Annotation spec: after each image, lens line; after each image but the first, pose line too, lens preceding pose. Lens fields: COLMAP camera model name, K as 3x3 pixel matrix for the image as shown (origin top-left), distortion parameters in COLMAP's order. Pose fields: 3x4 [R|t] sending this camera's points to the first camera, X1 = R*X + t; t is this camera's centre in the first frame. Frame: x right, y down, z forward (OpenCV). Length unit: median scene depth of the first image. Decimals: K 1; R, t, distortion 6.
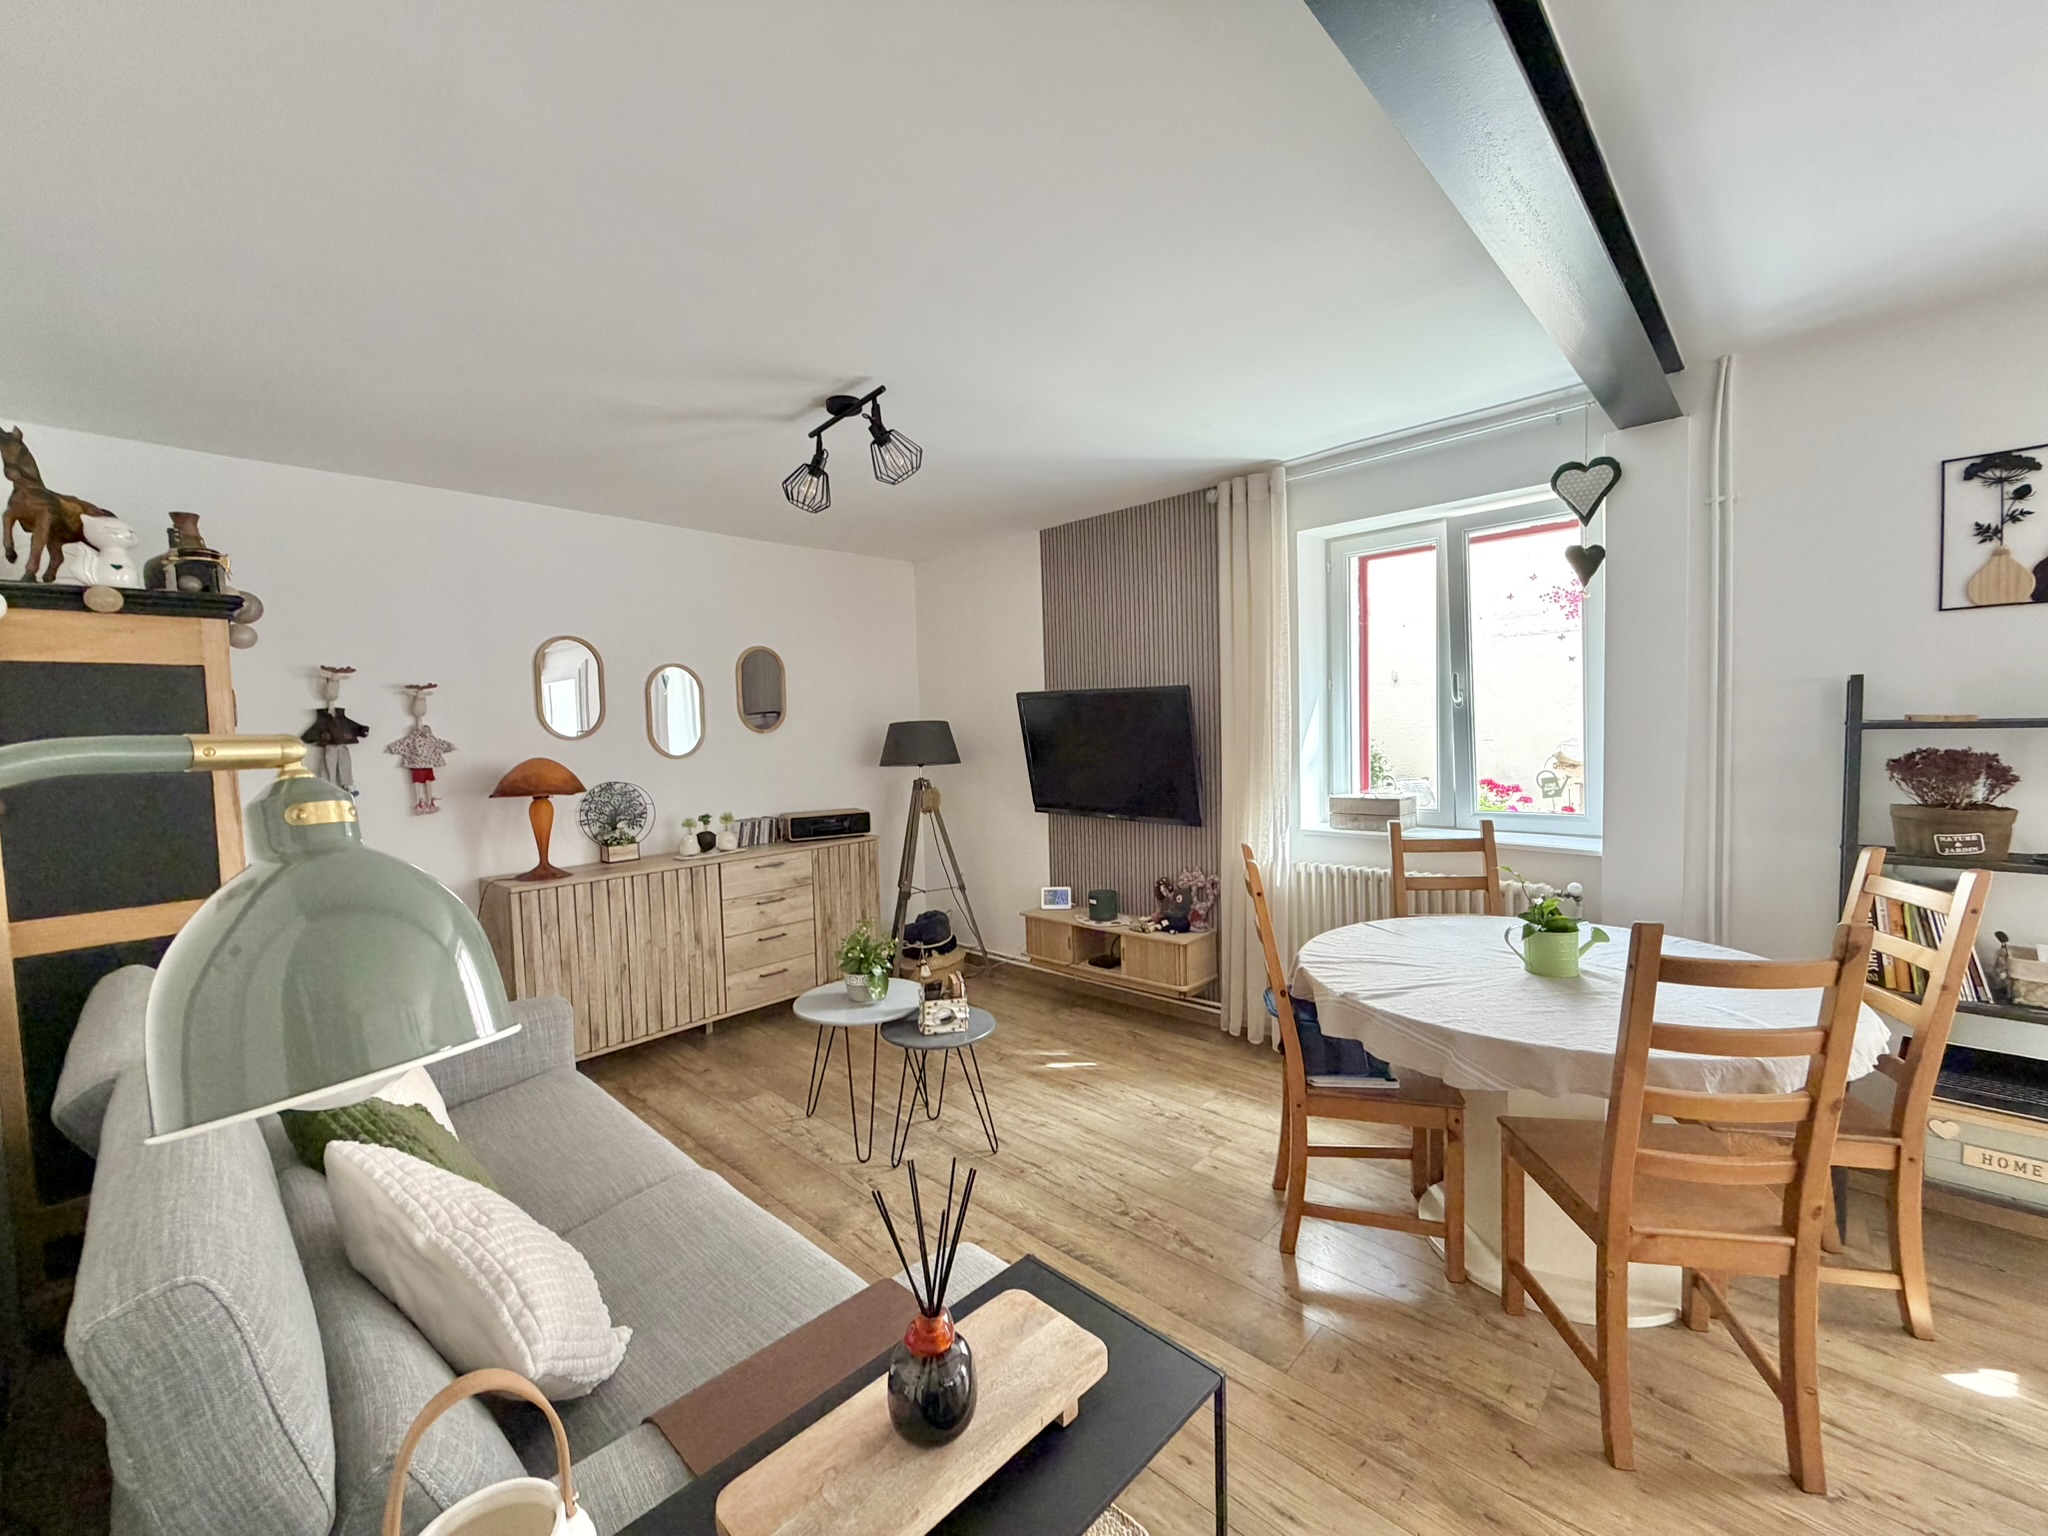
lens RADIAL K [[815.7, 0, 1020.6], [0, 815.7, 770.1], [0, 0, 1]] dist [-0.000177, 0.000232]
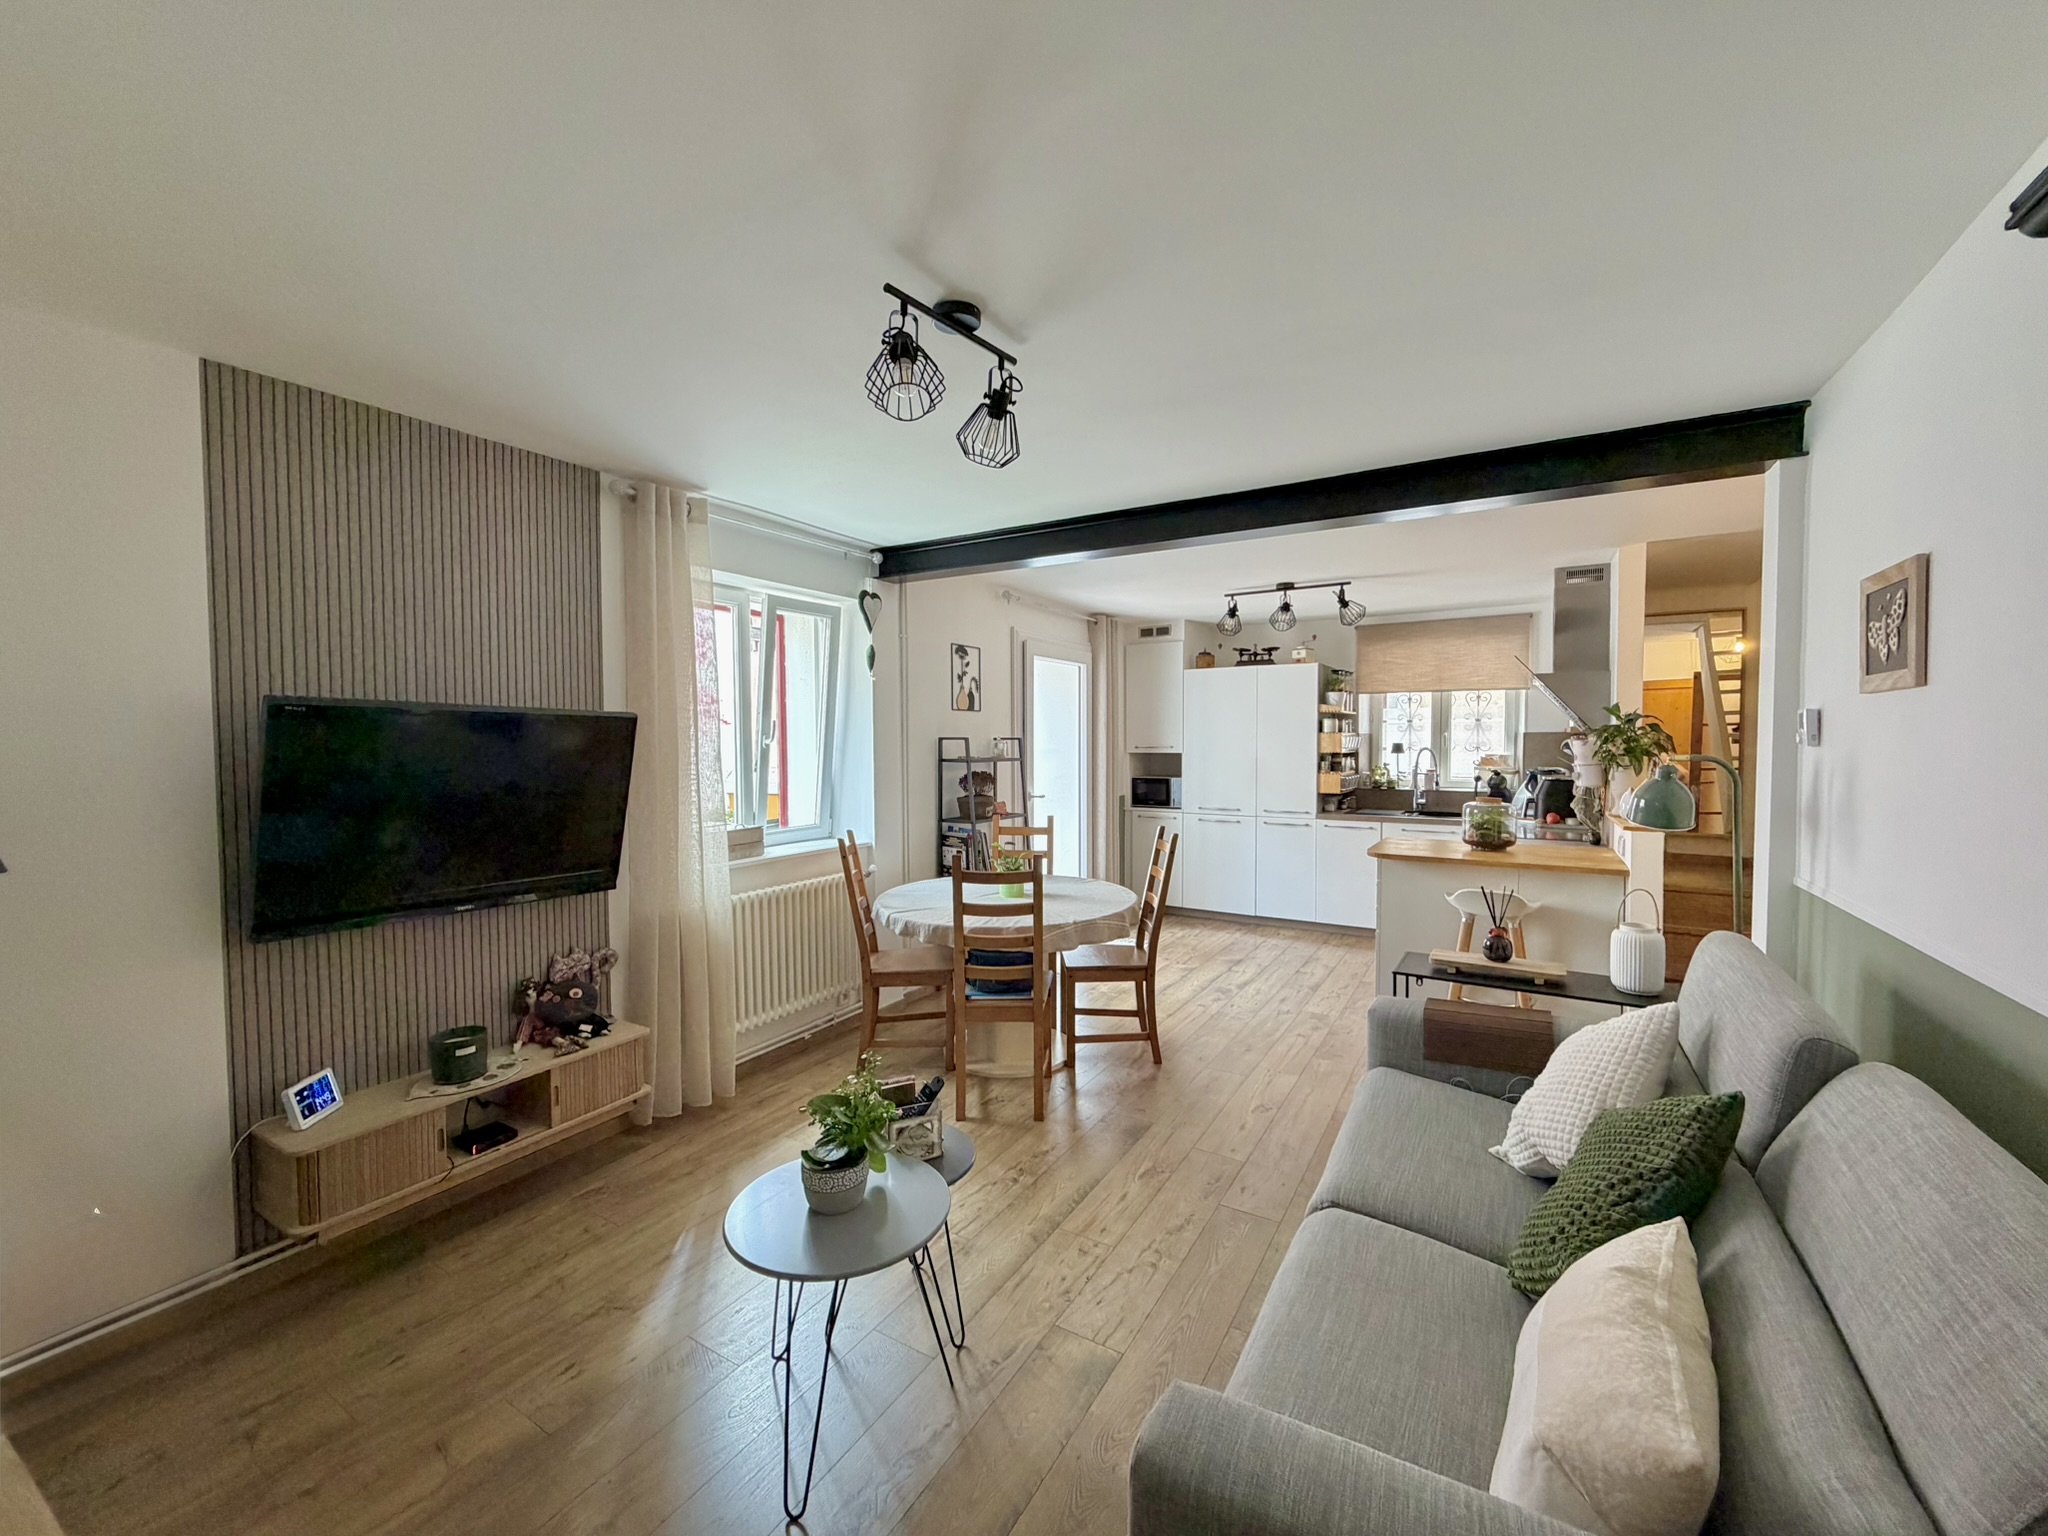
lens RADIAL K [[815.7, 0, 1012.5], [0, 815.7, 771.3], [0, 0, 1]] dist [-0.000177, 0.000232]
pose [[-0.201061, -0.006975, 0.979554, -0.727751], [0.064298, 0.997724, 0.020302, -0.042128], [-0.977466, 0.067065, -0.200155, 0.869420]]
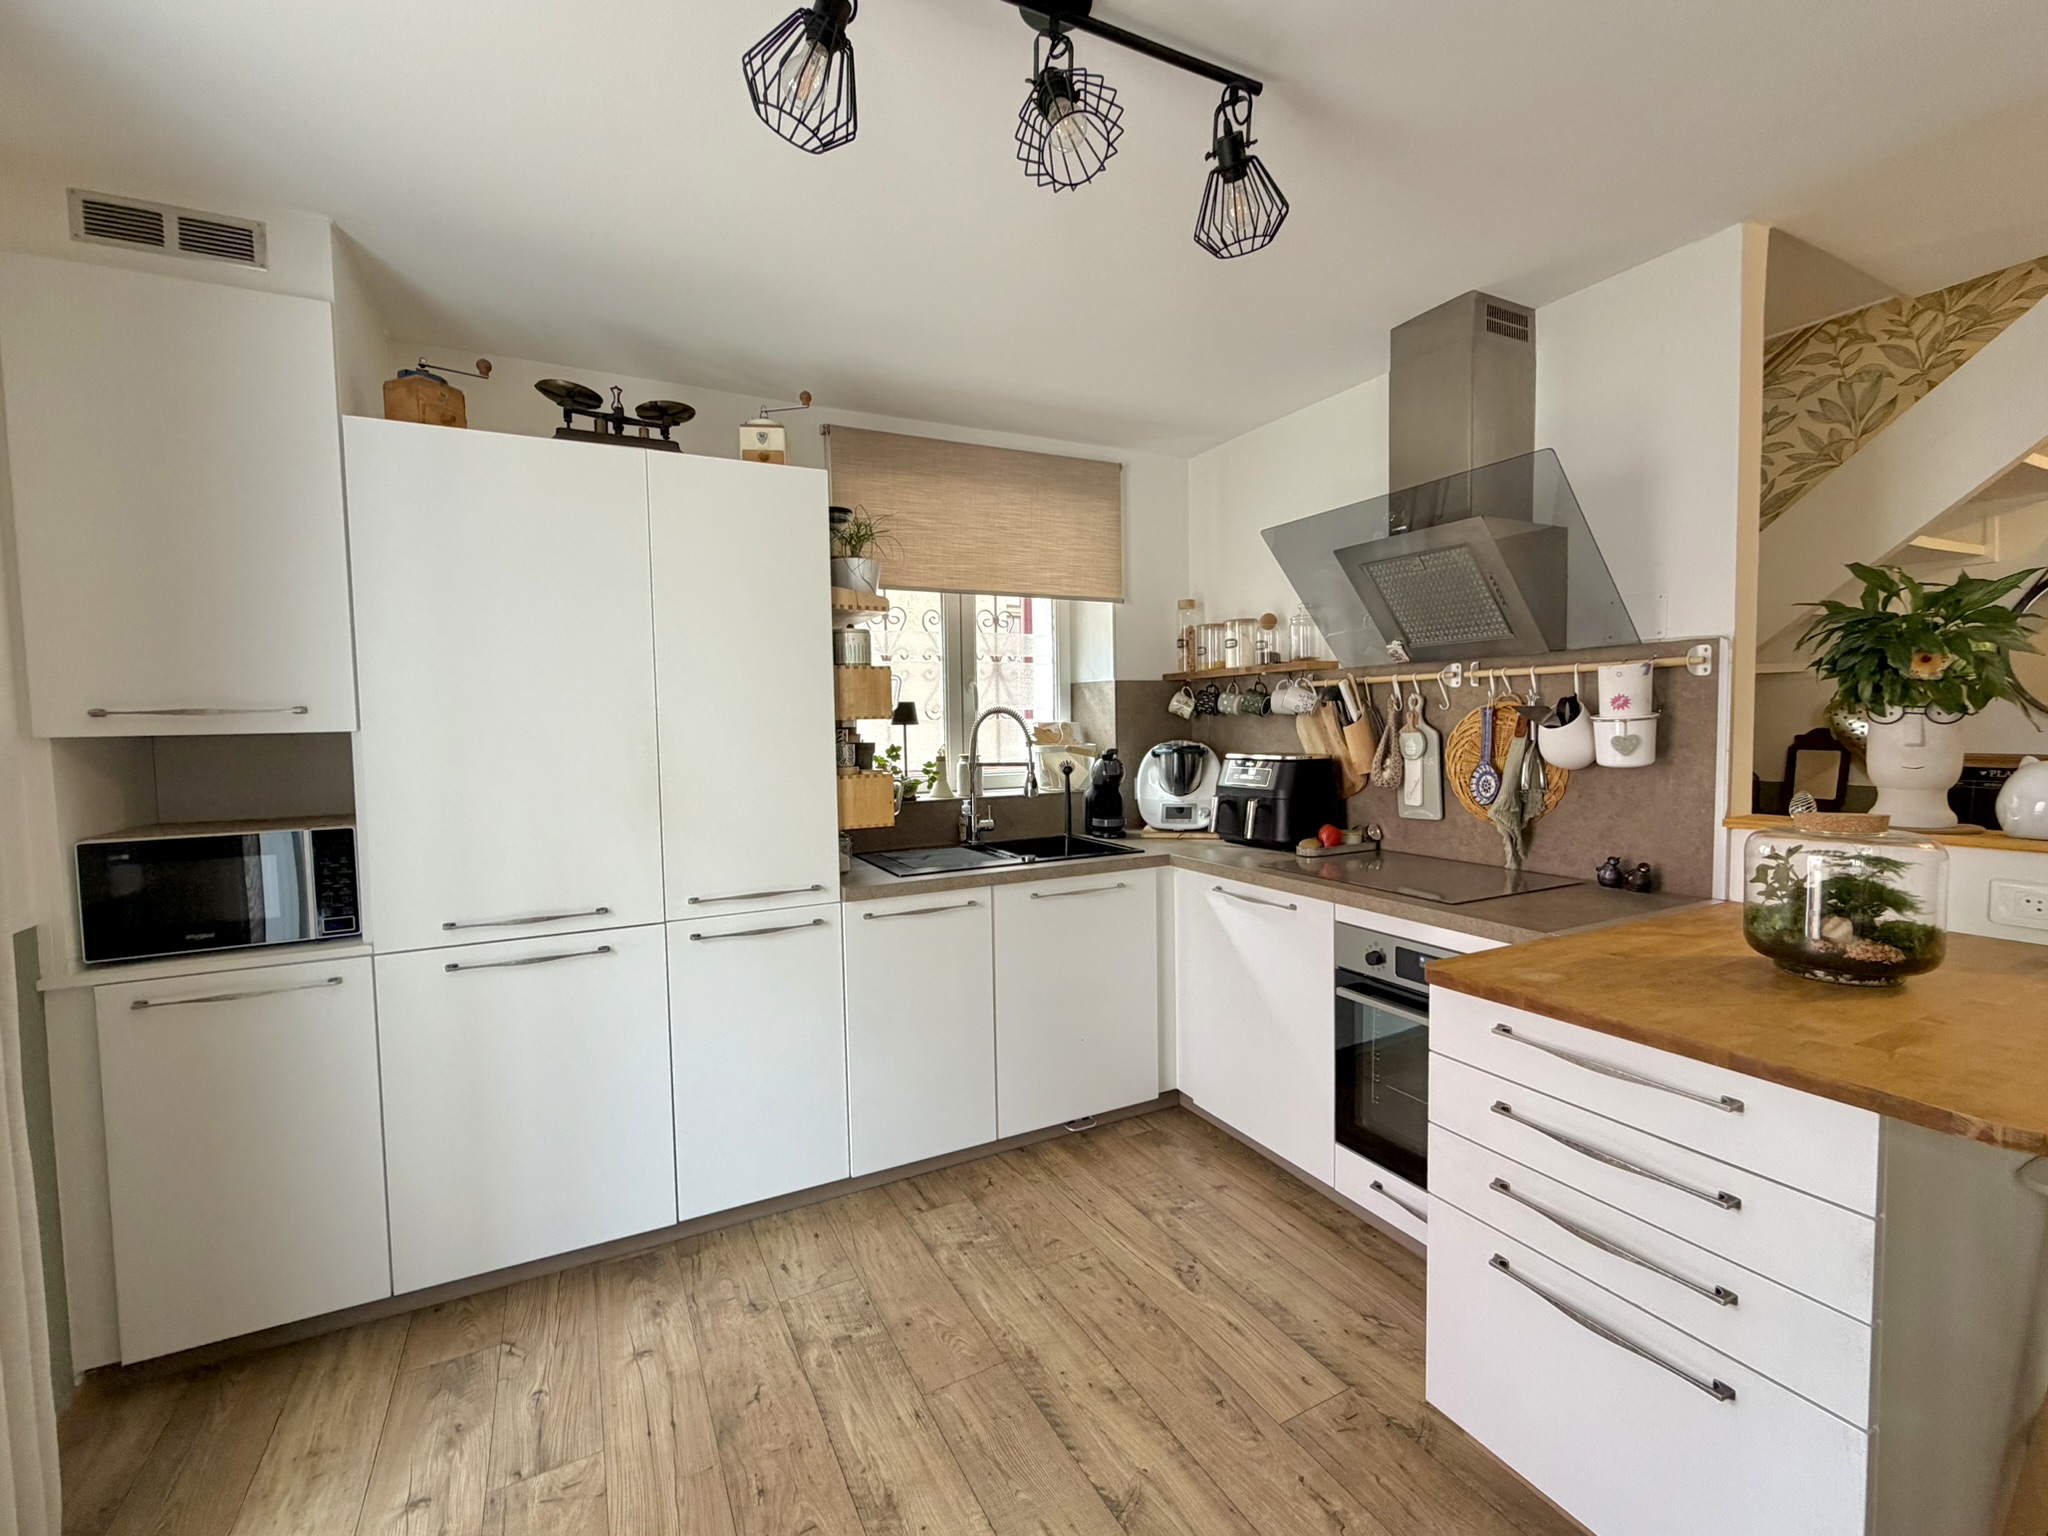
lens RADIAL K [[867.0, 0, 1019.3], [0, 867.0, 768.1], [0, 0, 1]] dist [-0.000890, -0.000086]
pose [[-0.943457, 0.032682, 0.329879, 0.592059], [0.067009, 0.993387, 0.093231, -0.018924], [-0.324651, 0.110065, -0.939408, 0.437129]]
